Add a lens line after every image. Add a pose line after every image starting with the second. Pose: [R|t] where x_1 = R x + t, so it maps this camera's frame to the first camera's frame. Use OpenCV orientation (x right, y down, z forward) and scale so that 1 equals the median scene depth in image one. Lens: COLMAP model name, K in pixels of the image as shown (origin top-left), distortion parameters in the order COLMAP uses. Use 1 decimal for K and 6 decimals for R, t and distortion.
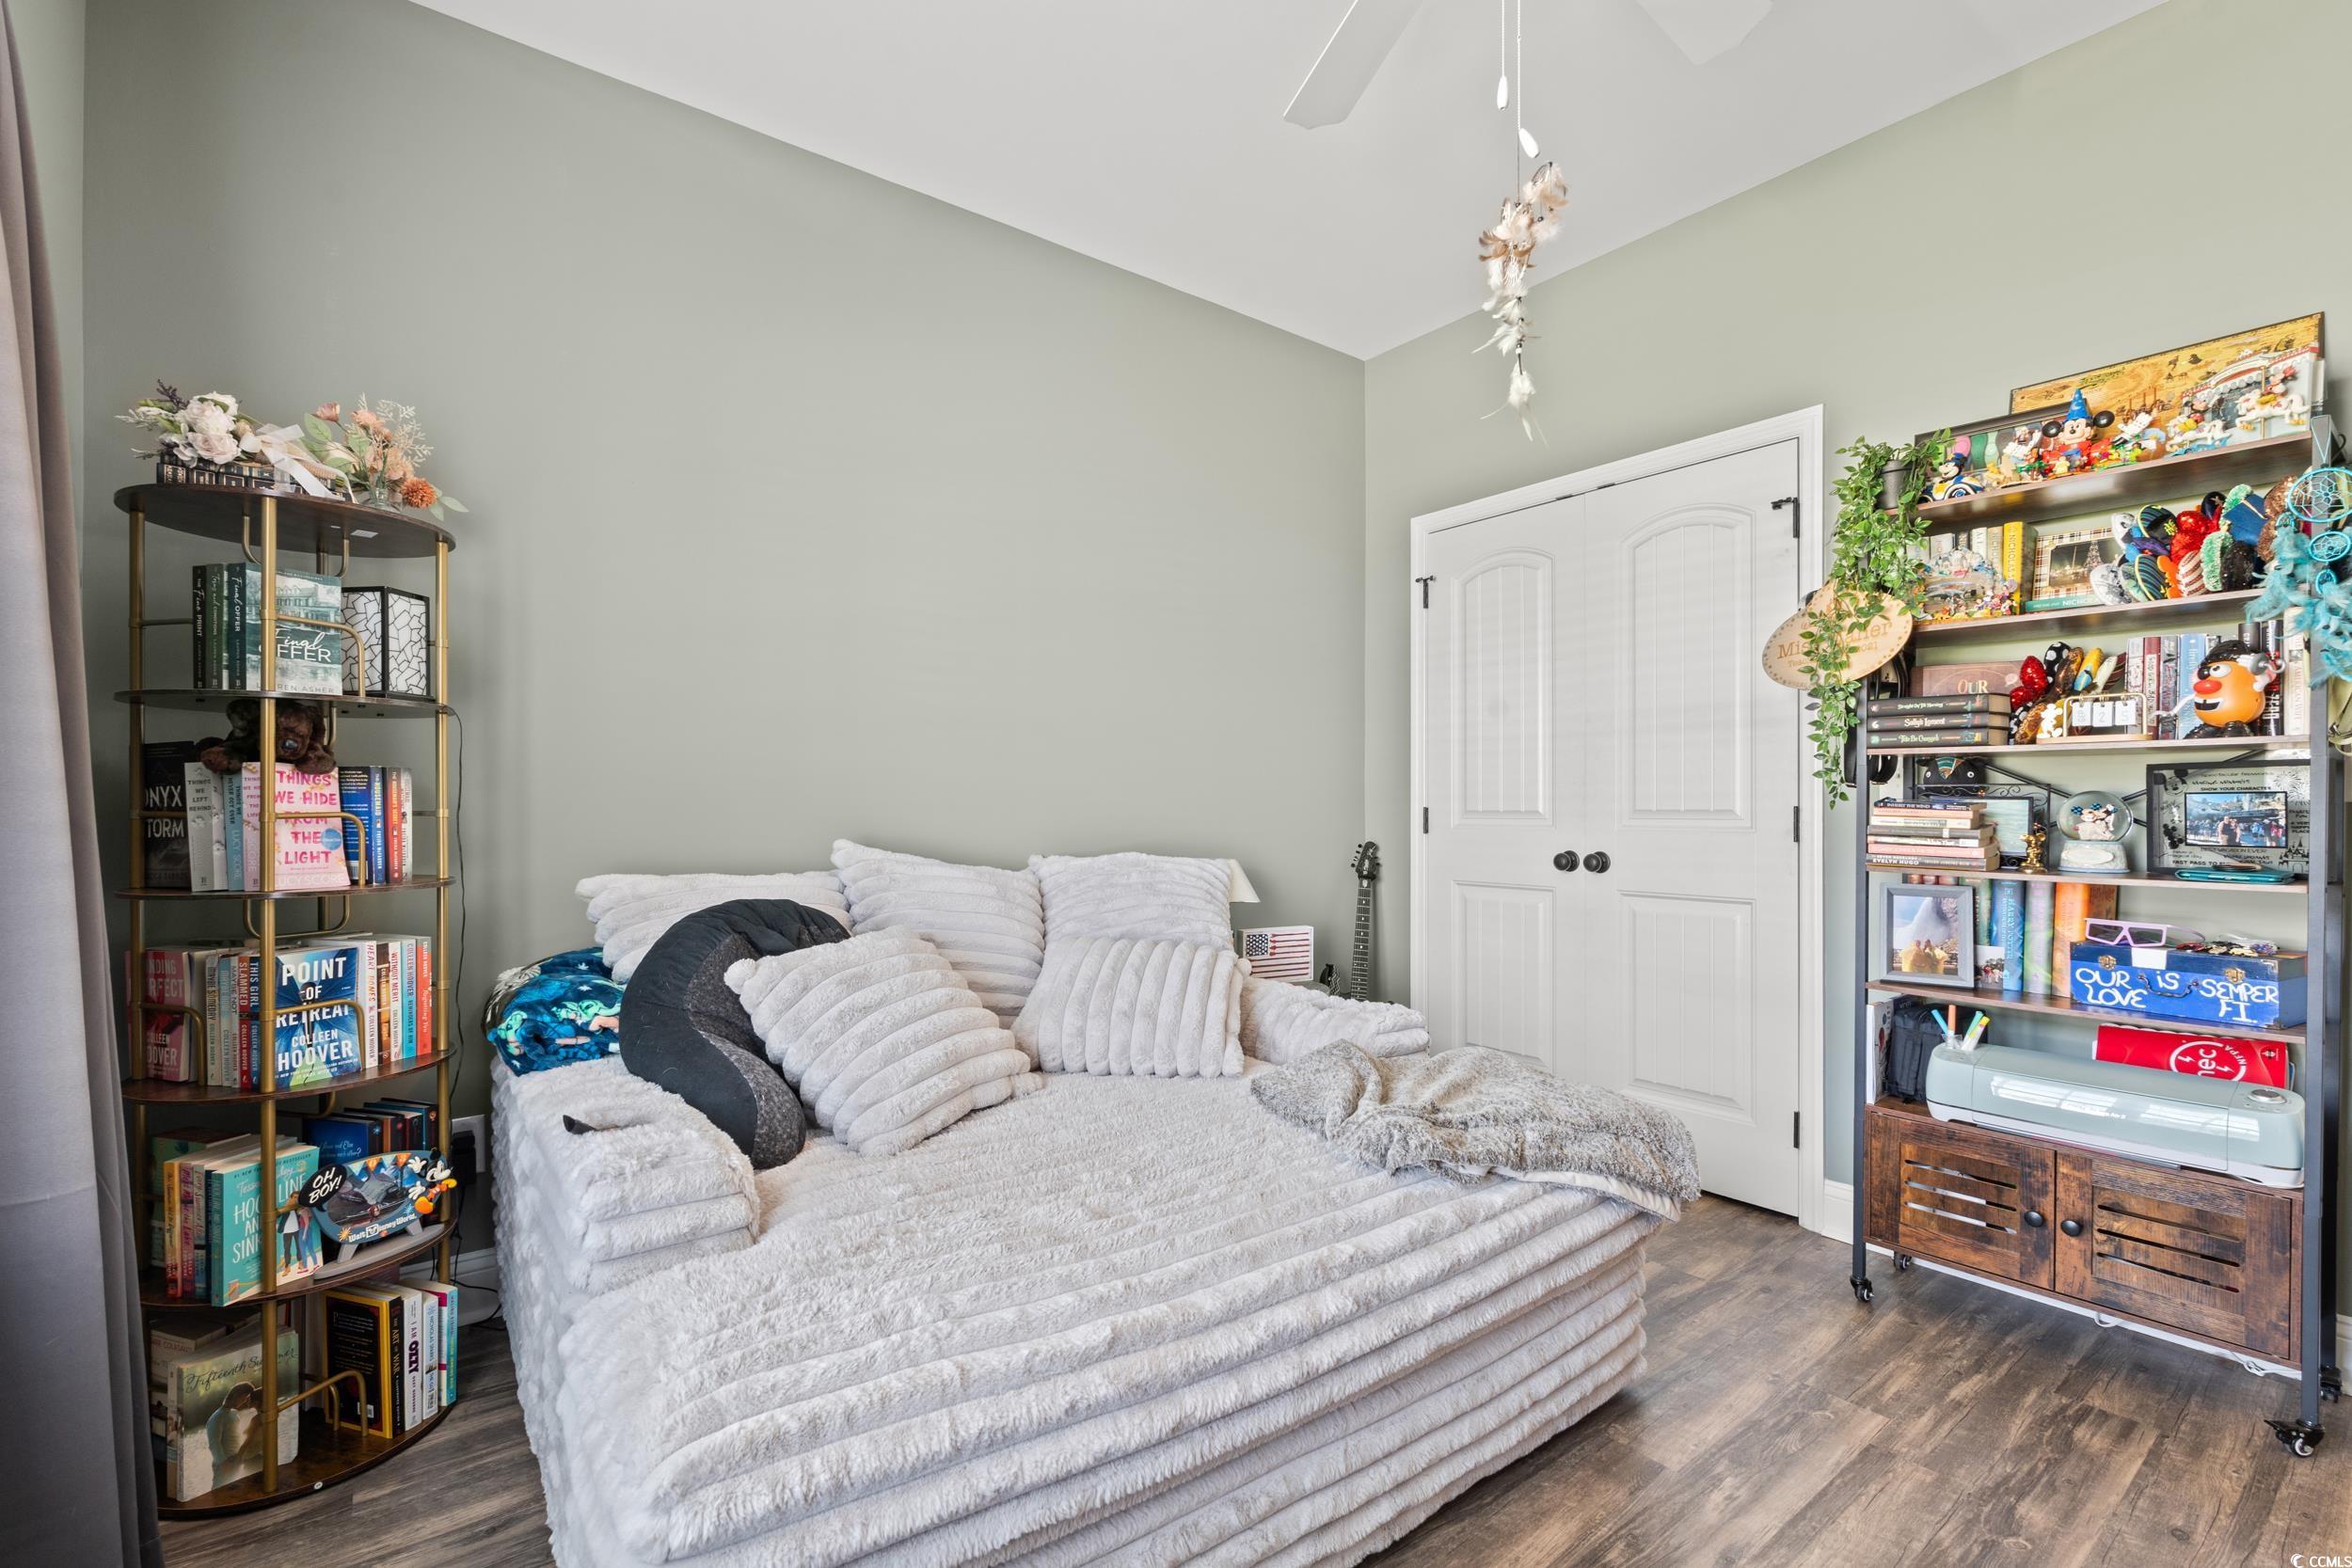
lens RADIAL K [[1031.6, 0, 1185.3], [0, 1031.6, 798.0], [0, 0, 1]] dist [-0.012290, 0.002946]
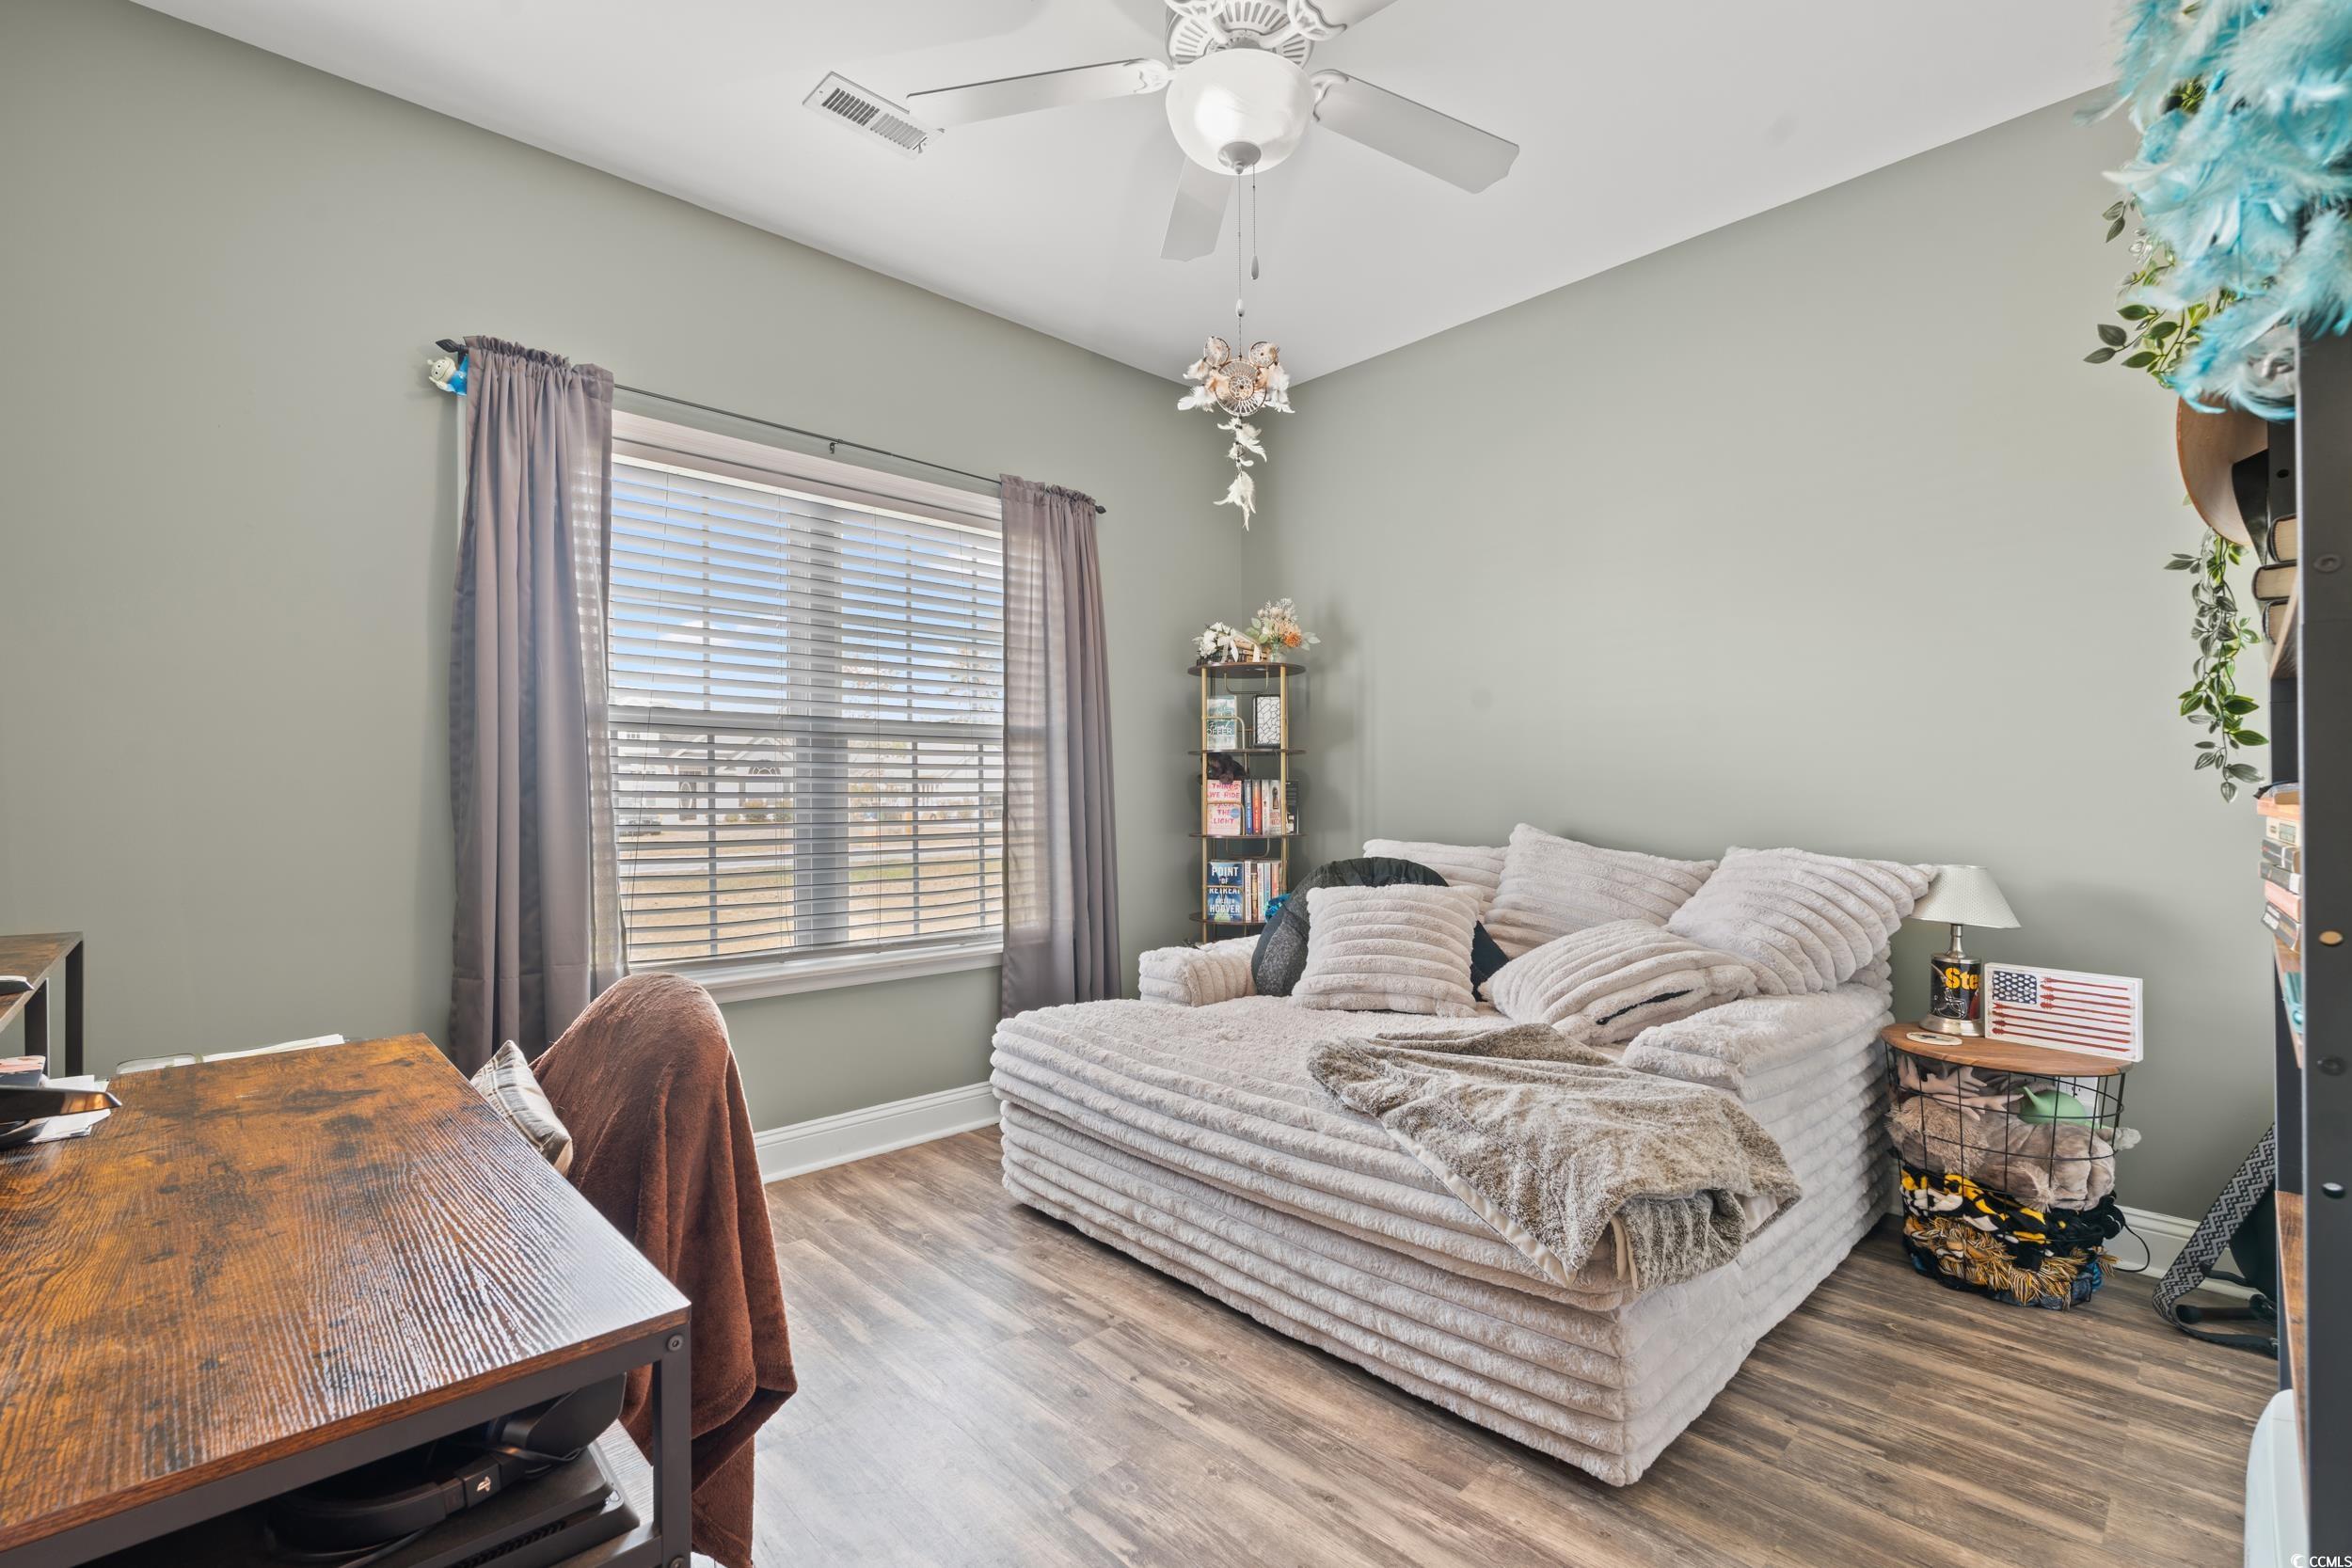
lens RADIAL K [[1031.6, 0, 1164.9], [0, 1031.6, 787.1], [0, 0, 1]] dist [-0.012290, 0.002946]
pose [[0.107498, -0.009323, -0.994162, 1.391676], [0.007833, 0.999933, -0.008530, 0.001519], [0.994174, -0.006870, 0.107563, 0.618803]]
